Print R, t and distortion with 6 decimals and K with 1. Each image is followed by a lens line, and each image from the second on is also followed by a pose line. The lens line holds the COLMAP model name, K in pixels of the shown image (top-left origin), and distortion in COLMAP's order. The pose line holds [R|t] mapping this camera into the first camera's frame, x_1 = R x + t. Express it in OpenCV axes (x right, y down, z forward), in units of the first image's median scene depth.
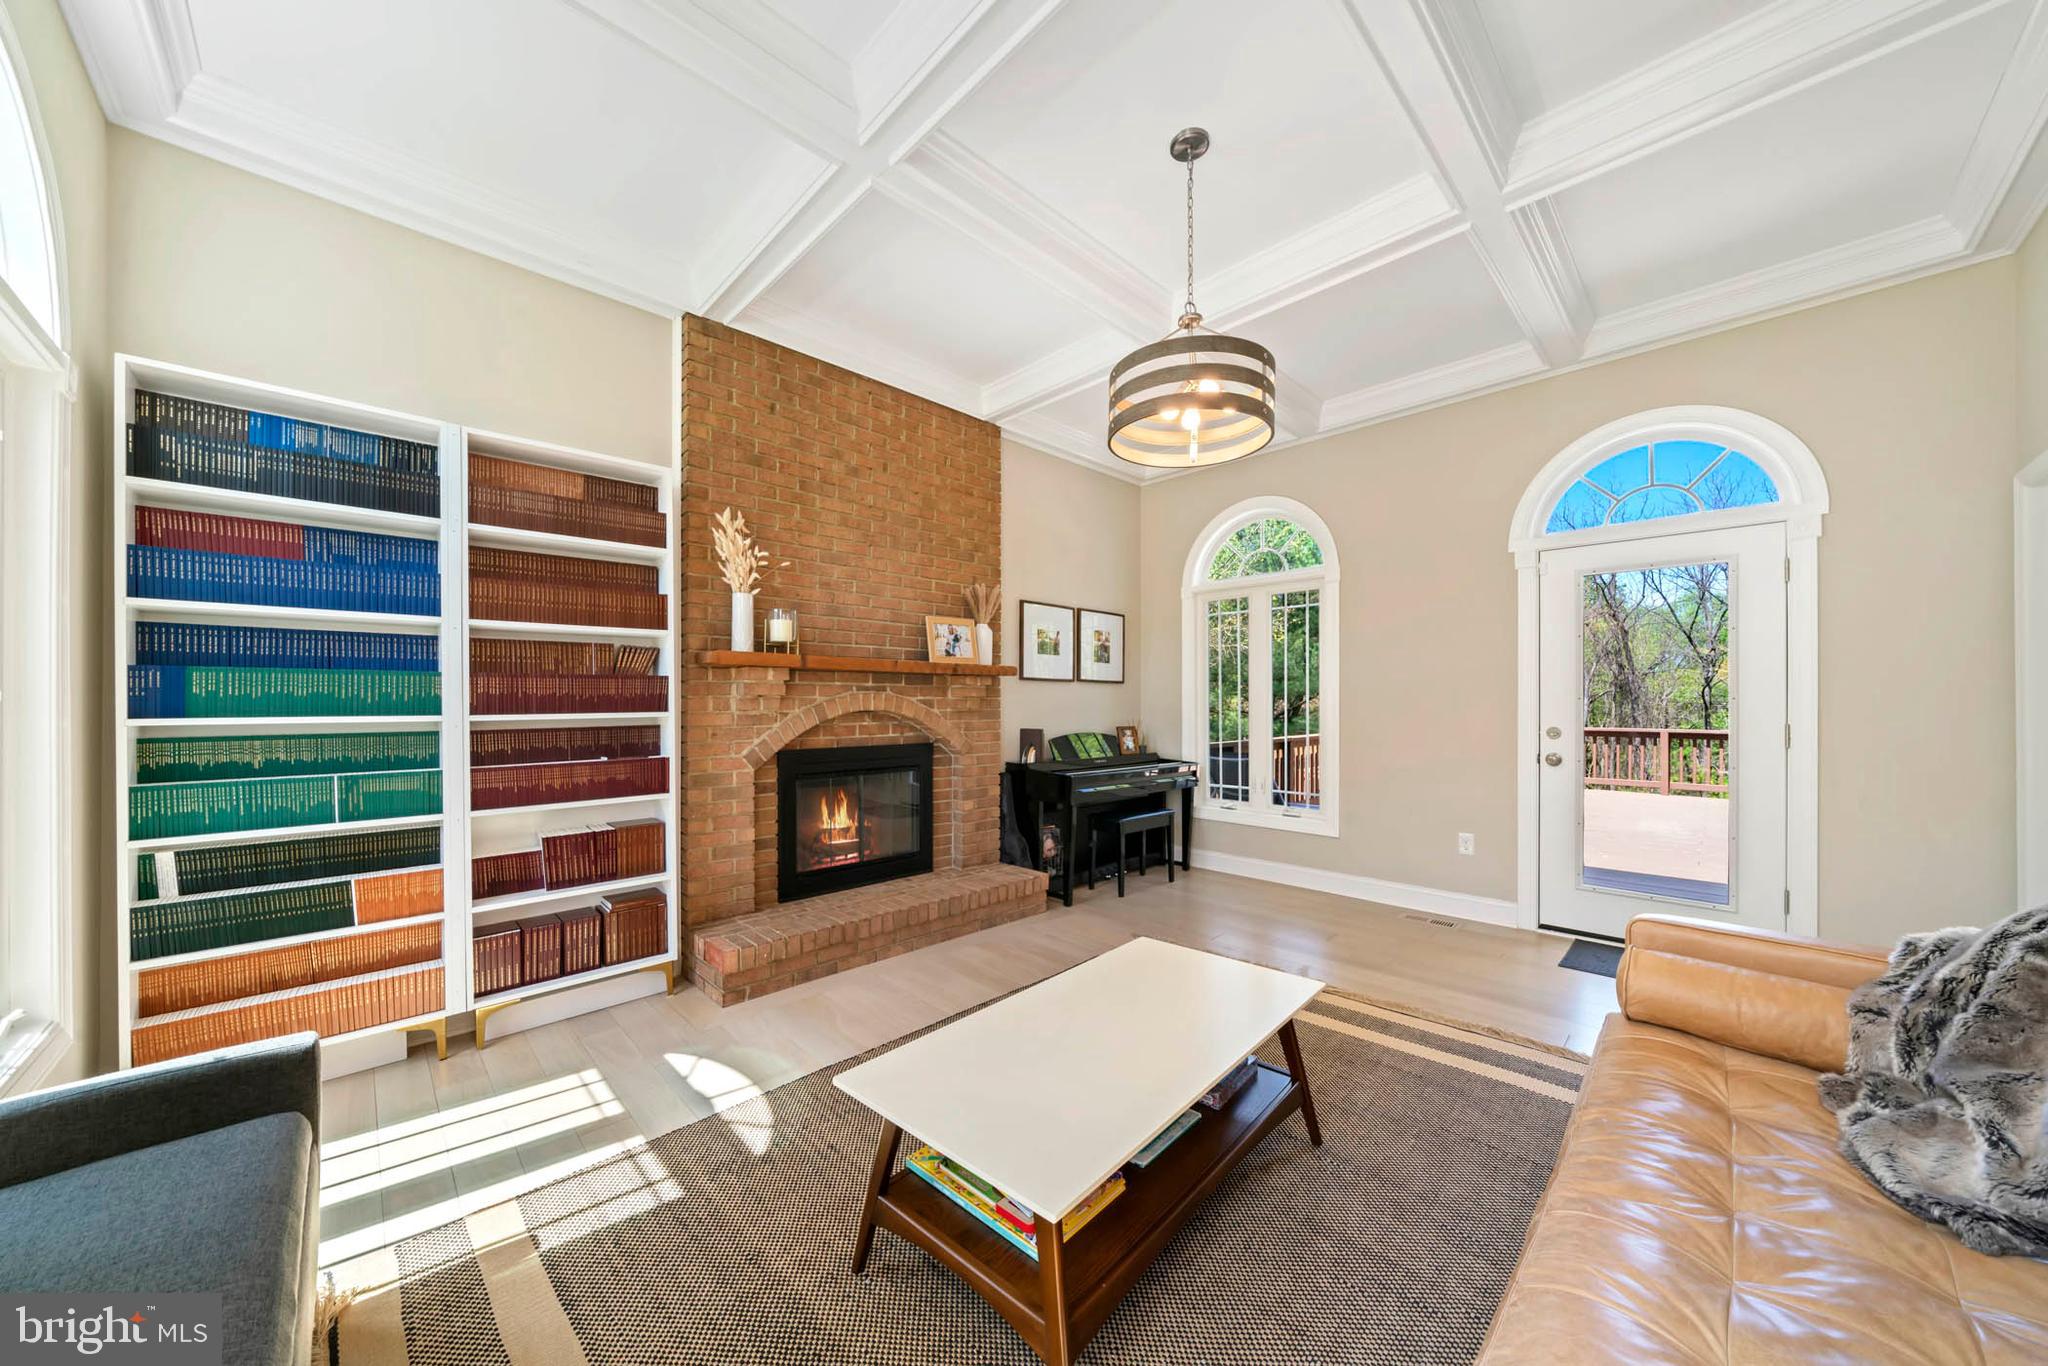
lens RADIAL K [[690.4, 0, 994.4], [0, 690.4, 693.7], [0, 0, 1]] dist [0.000217, 0.000017]
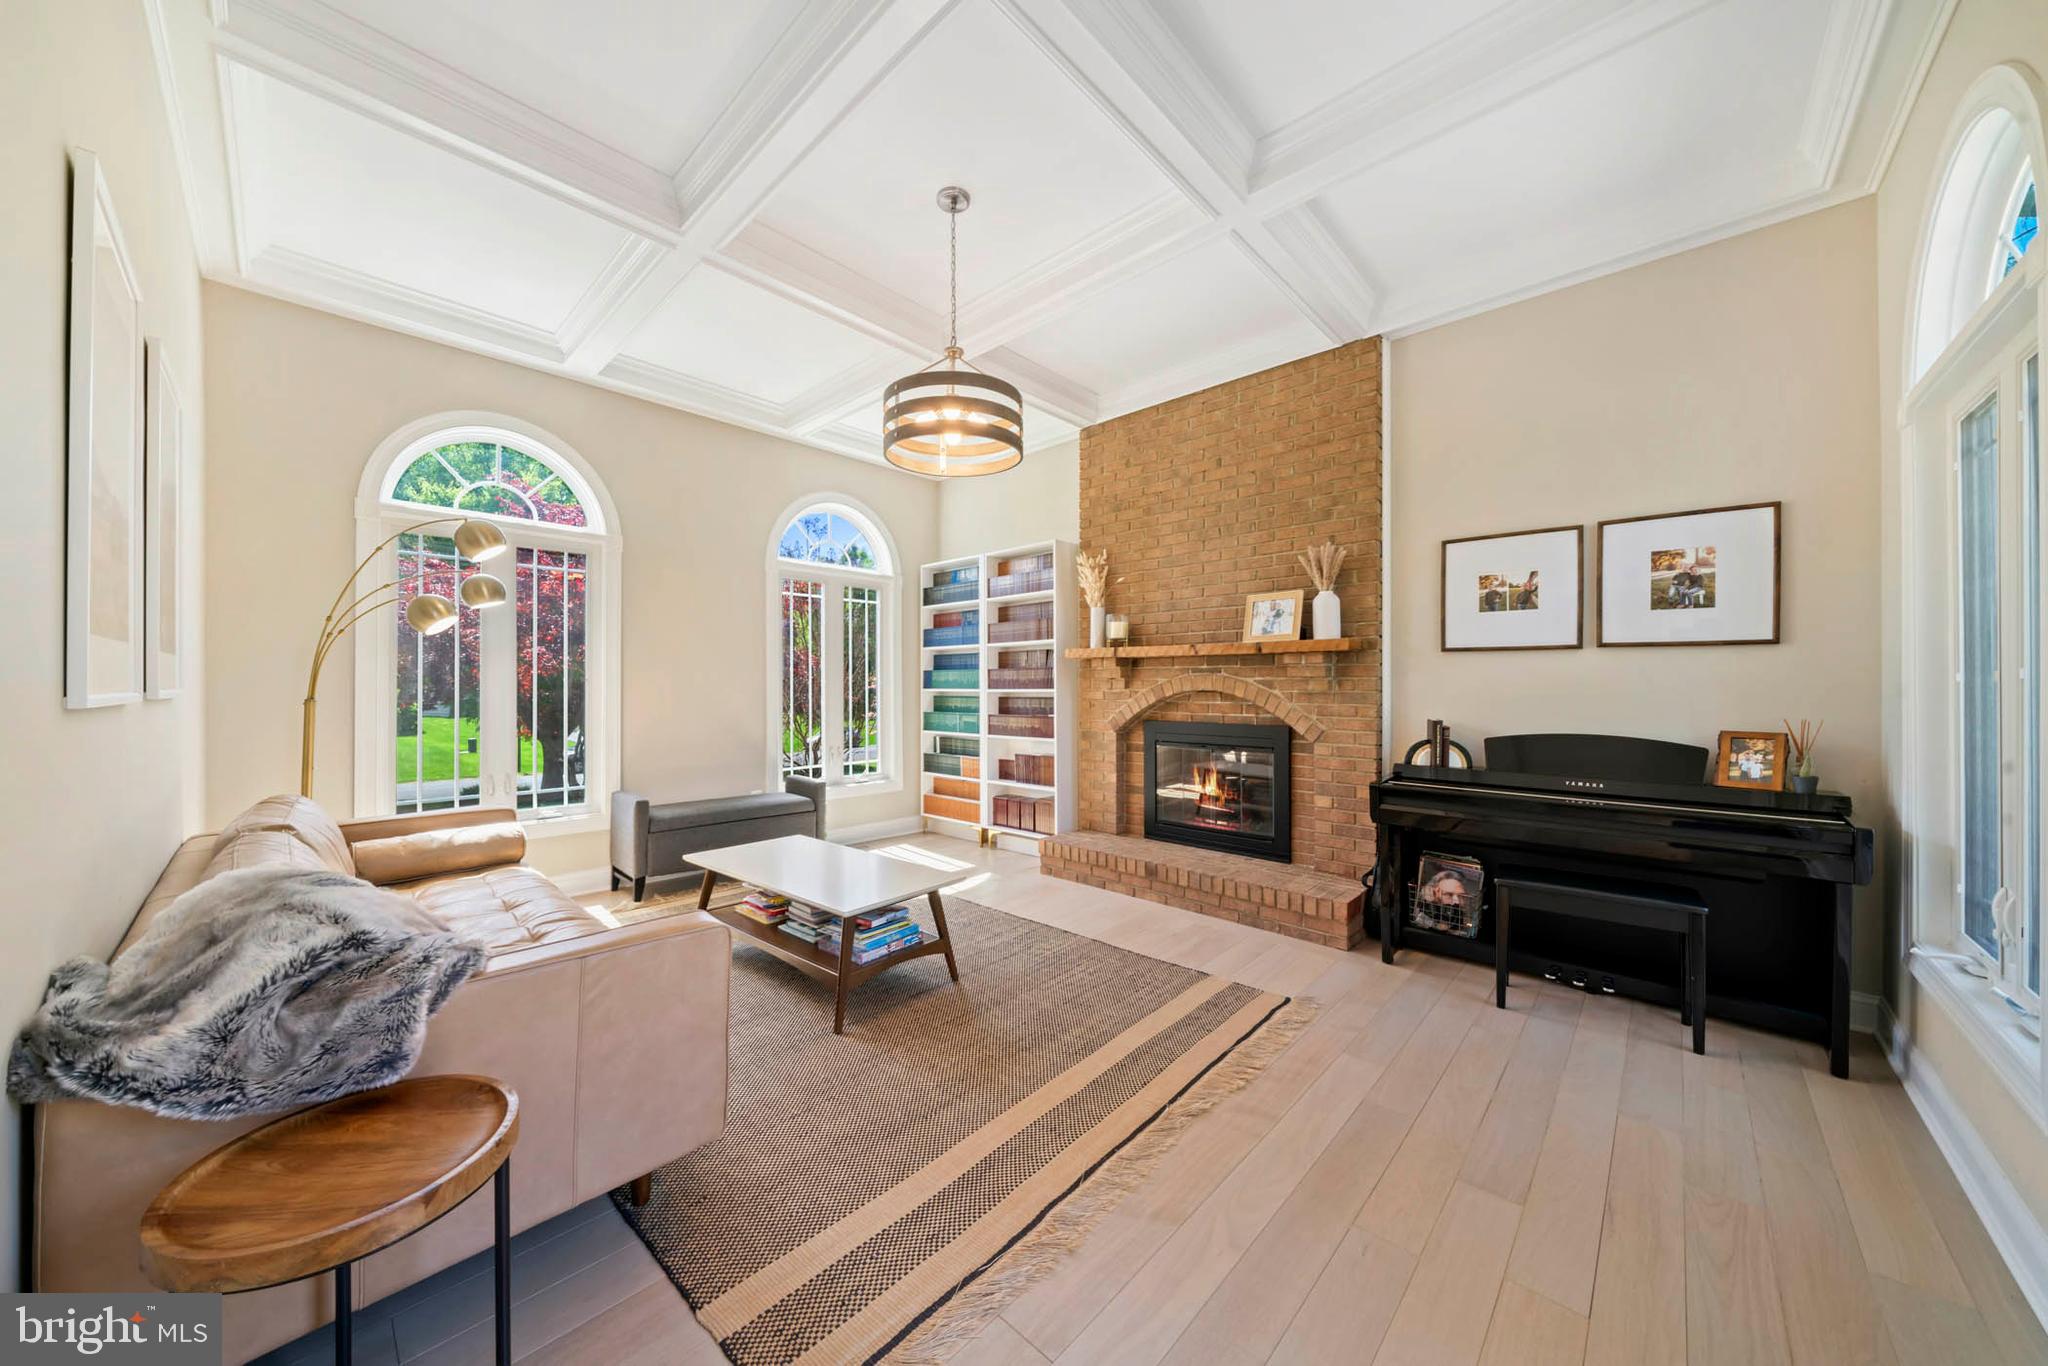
lens RADIAL K [[704.7, 0, 1024.0], [0, 704.7, 683.0], [0, 0, 1]] dist [-0.000733, -0.000048]
pose [[0.070906, -0.001172, -0.997482, 0.888890], [0.012180, 0.999926, -0.000309, 0.008477], [0.997409, -0.012128, 0.070915, 0.609873]]
